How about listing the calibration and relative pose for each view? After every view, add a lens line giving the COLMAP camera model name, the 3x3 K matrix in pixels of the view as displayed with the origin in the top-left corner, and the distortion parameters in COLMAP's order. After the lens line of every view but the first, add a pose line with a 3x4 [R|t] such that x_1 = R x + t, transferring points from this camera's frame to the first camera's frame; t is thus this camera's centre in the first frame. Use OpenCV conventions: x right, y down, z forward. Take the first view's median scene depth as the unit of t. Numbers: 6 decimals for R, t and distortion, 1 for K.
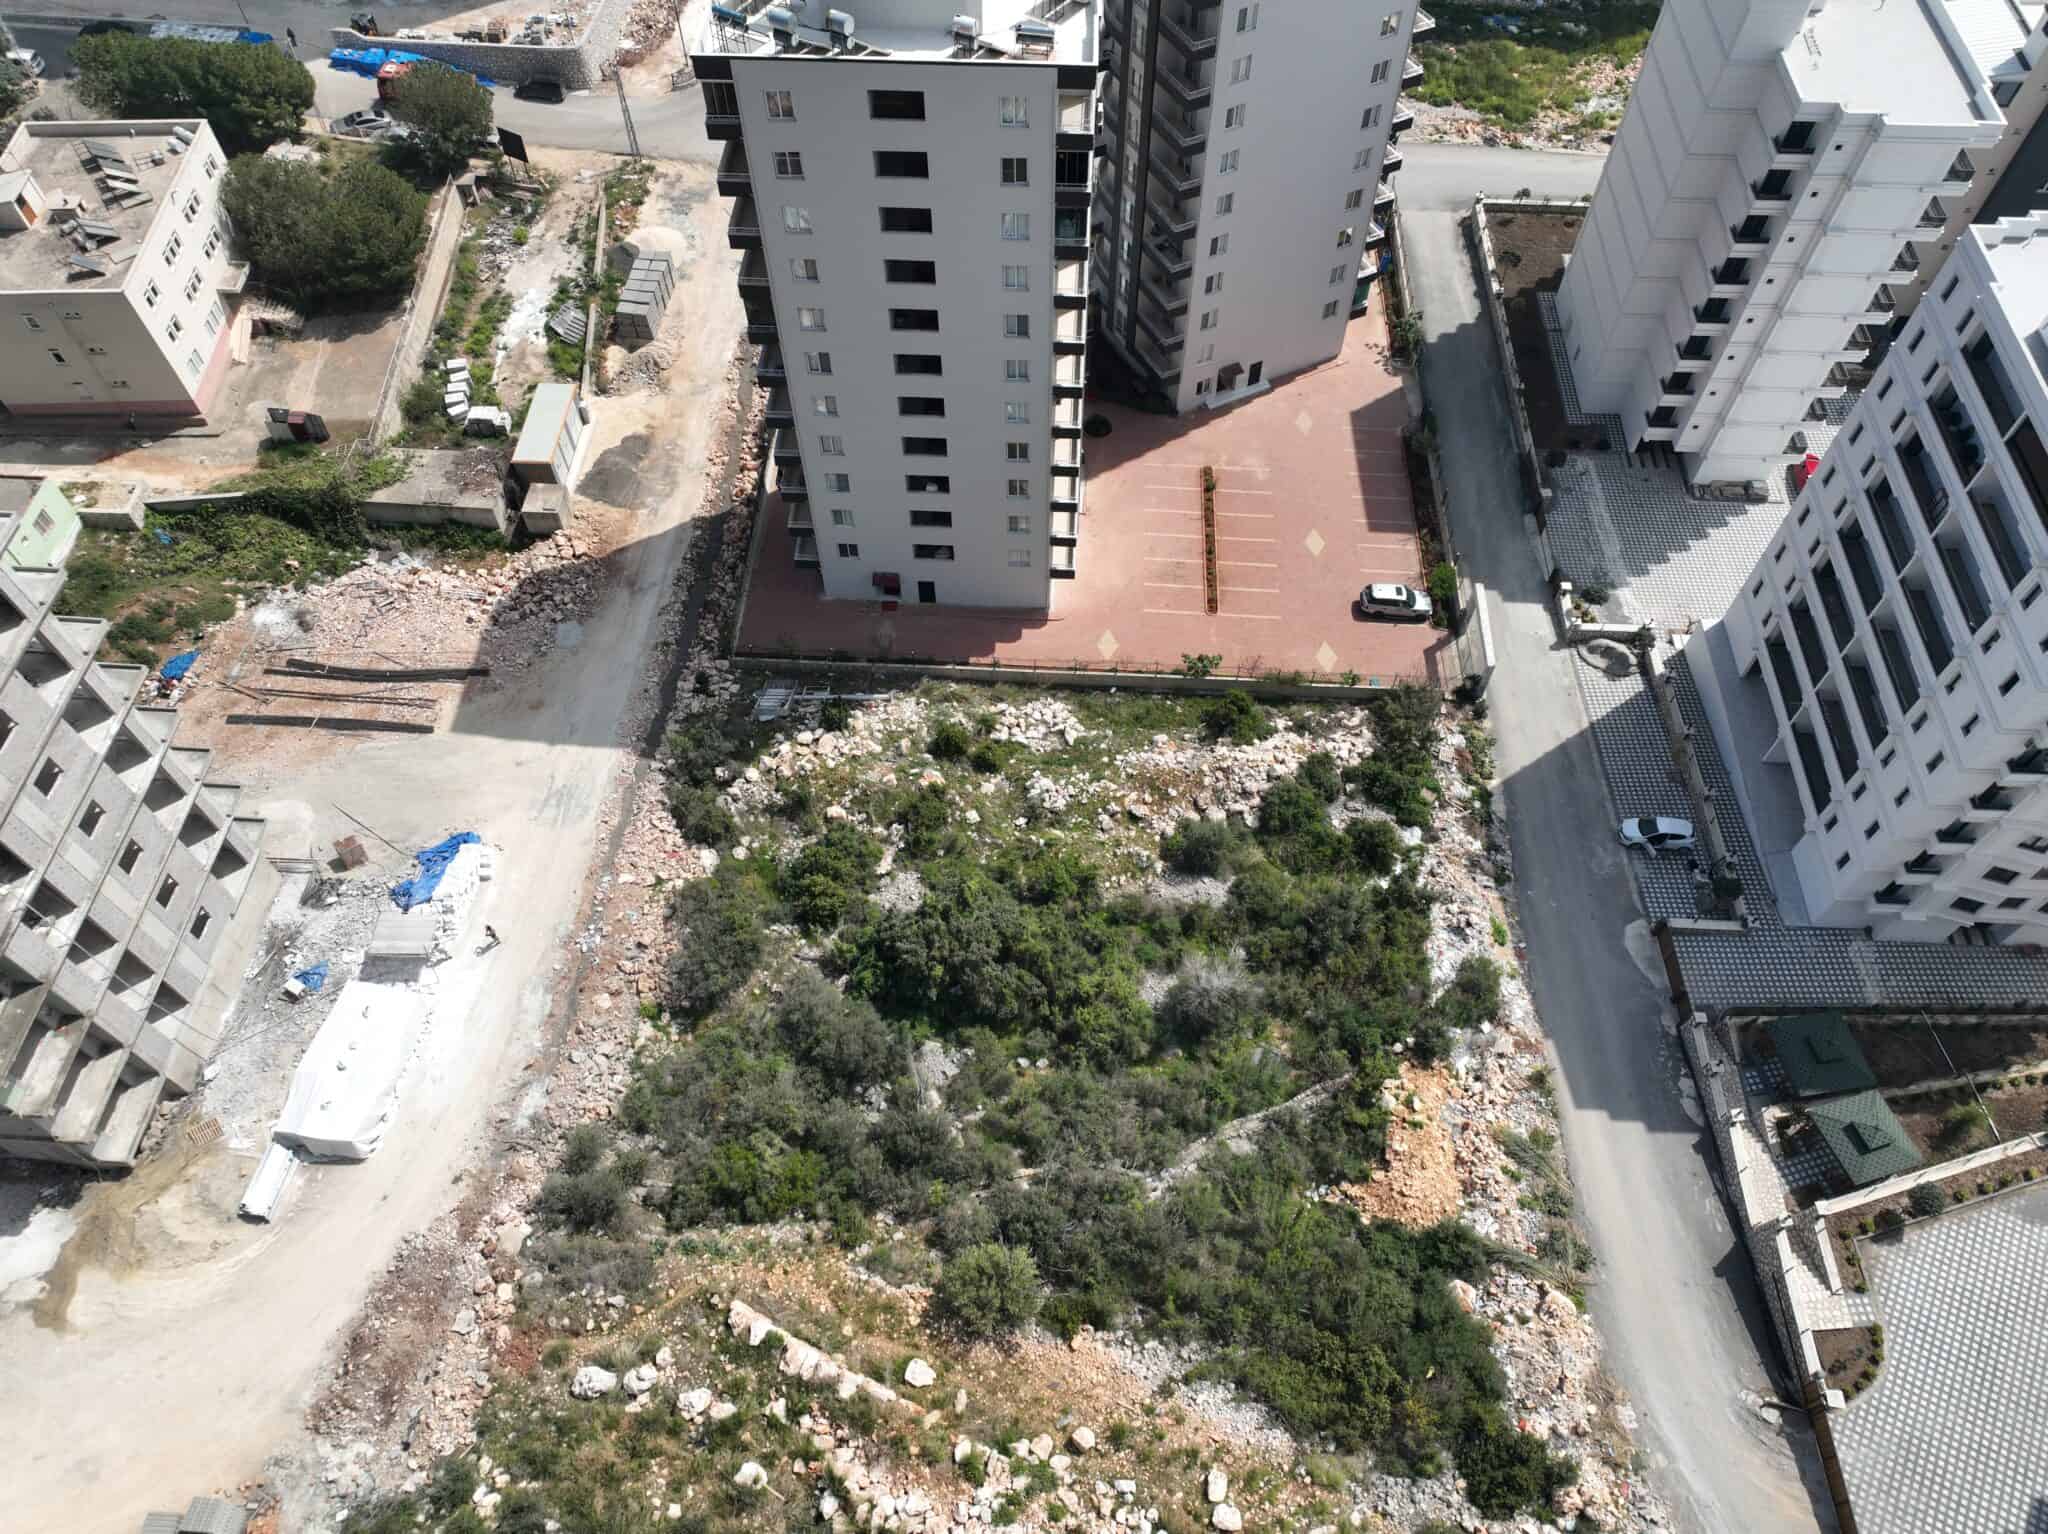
lens RADIAL K [[1436.1, 0, 1031.0], [0, 1436.1, 766.9], [0, 0, 1]] dist [0.002026, 0.012257]
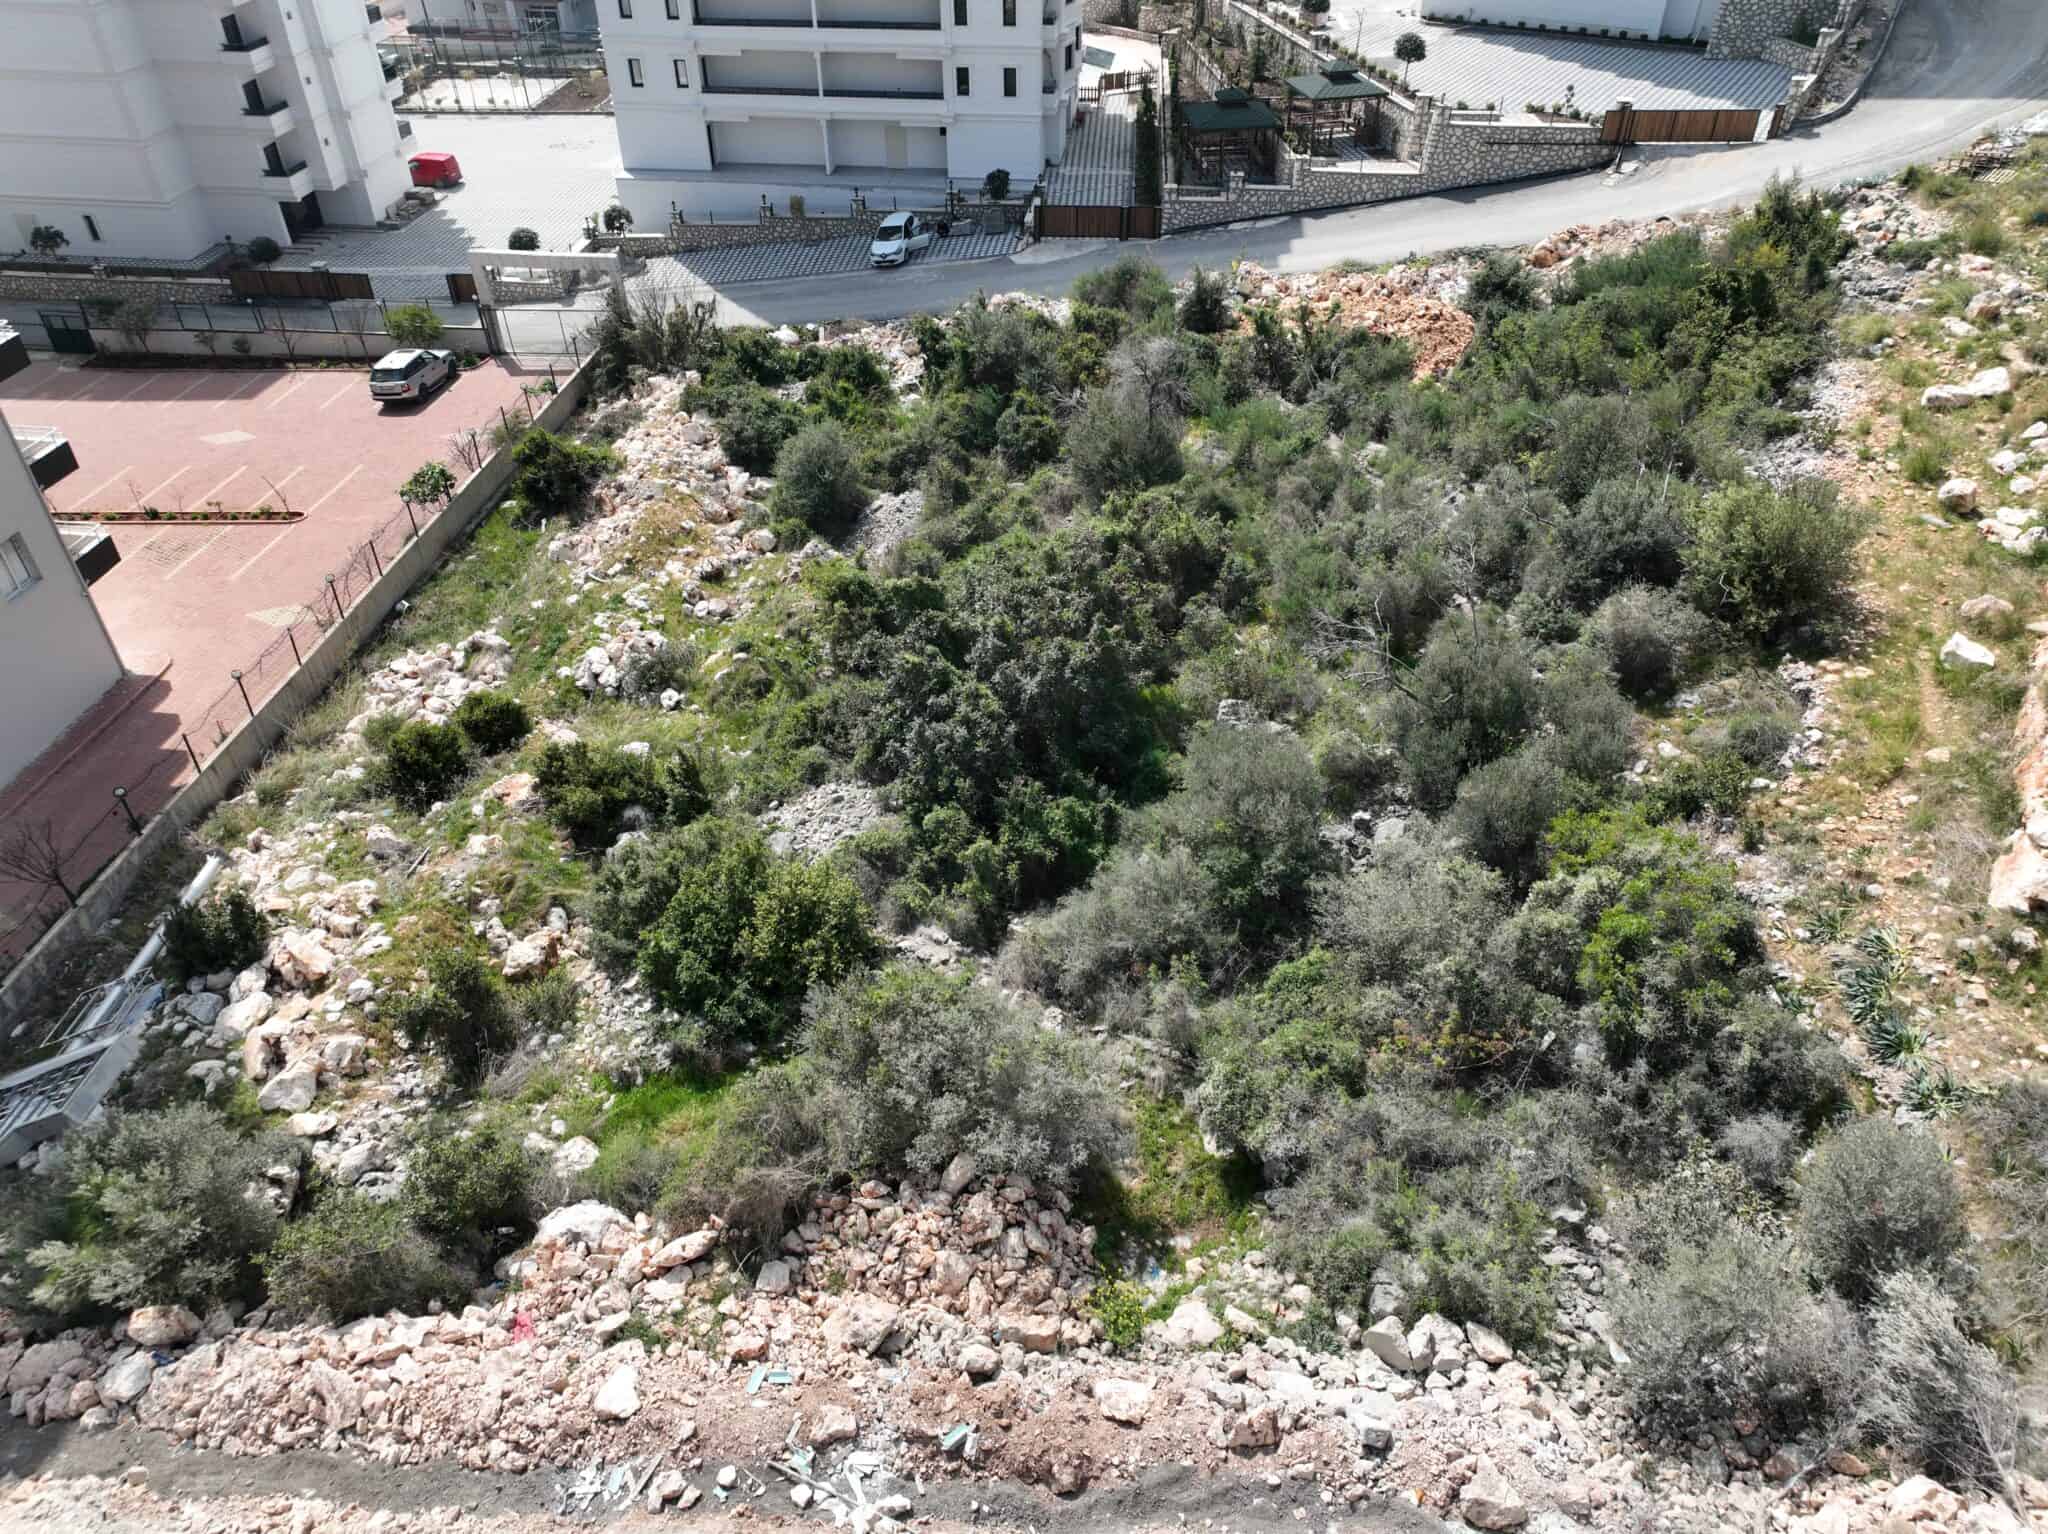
lens RADIAL K [[1436.1, 0, 1032.8], [0, 1436.1, 767.1], [0, 0, 1]] dist [0.002026, 0.012257]
pose [[0.063493, -0.615506, 0.785570, -0.401222], [0.829953, 0.469698, 0.300934, 0.005332], [-0.554208, 0.632880, 0.540664, 0.706092]]
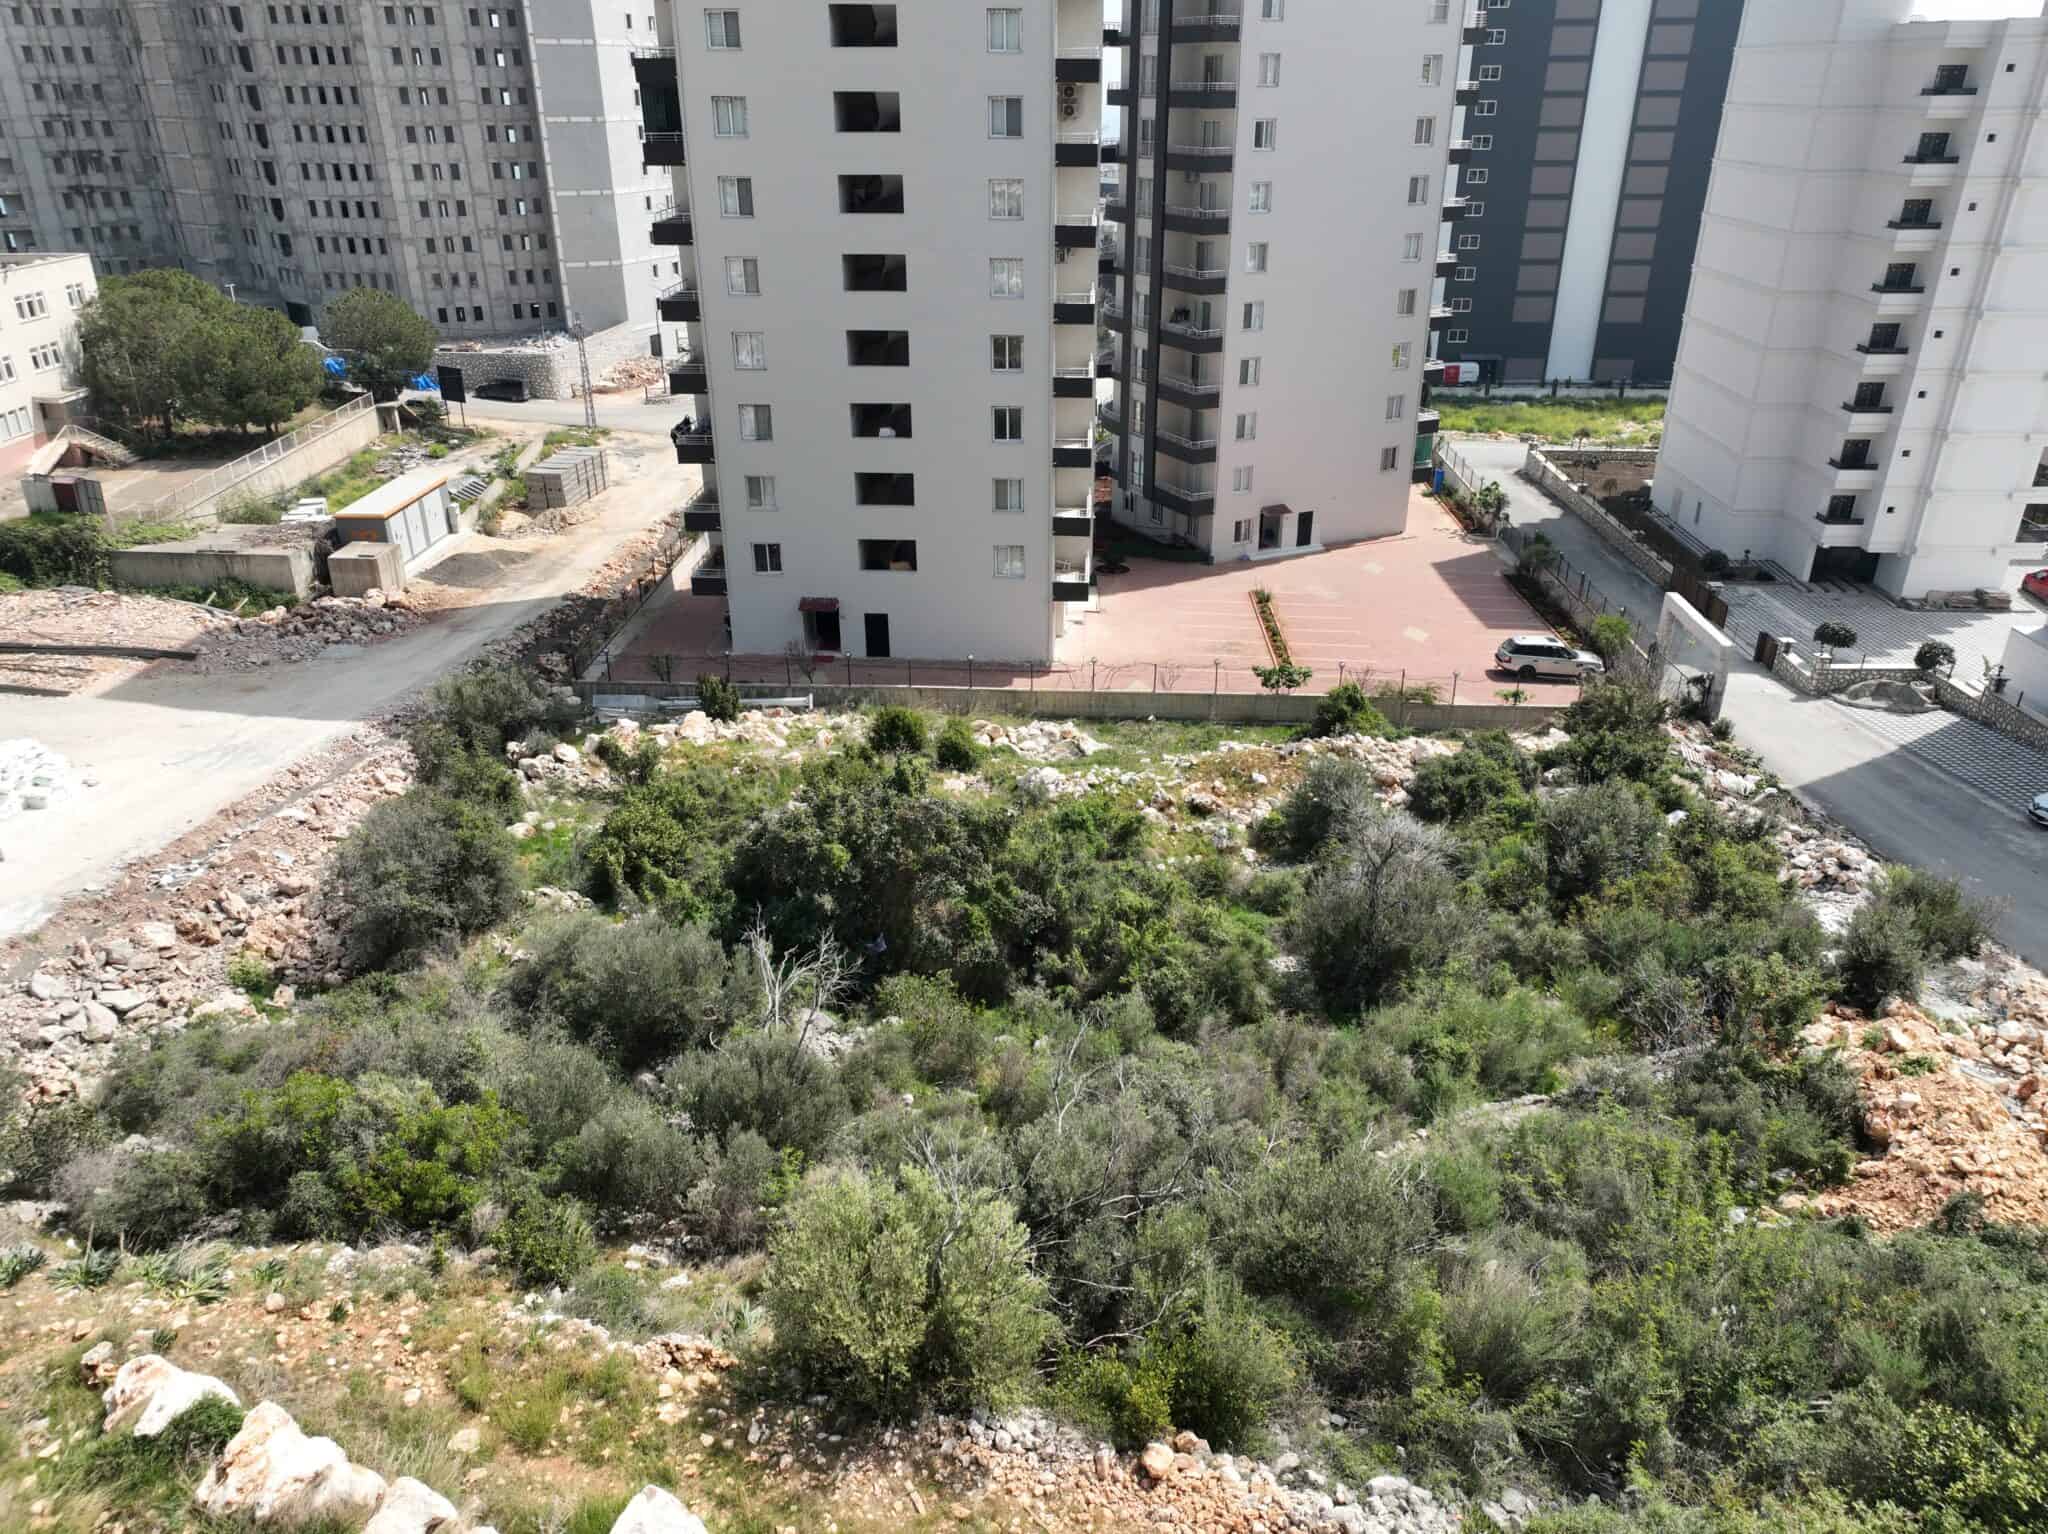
lens RADIAL K [[1436.1, 0, 1029.8], [0, 1436.1, 769.8], [0, 0, 1]] dist [0.002026, 0.012257]
pose [[0.999999, -0.001230, 0.000178, 0.001870], [0.001151, 0.862523, -0.506016, 0.330345], [0.000469, 0.506016, 0.862524, 0.492784]]
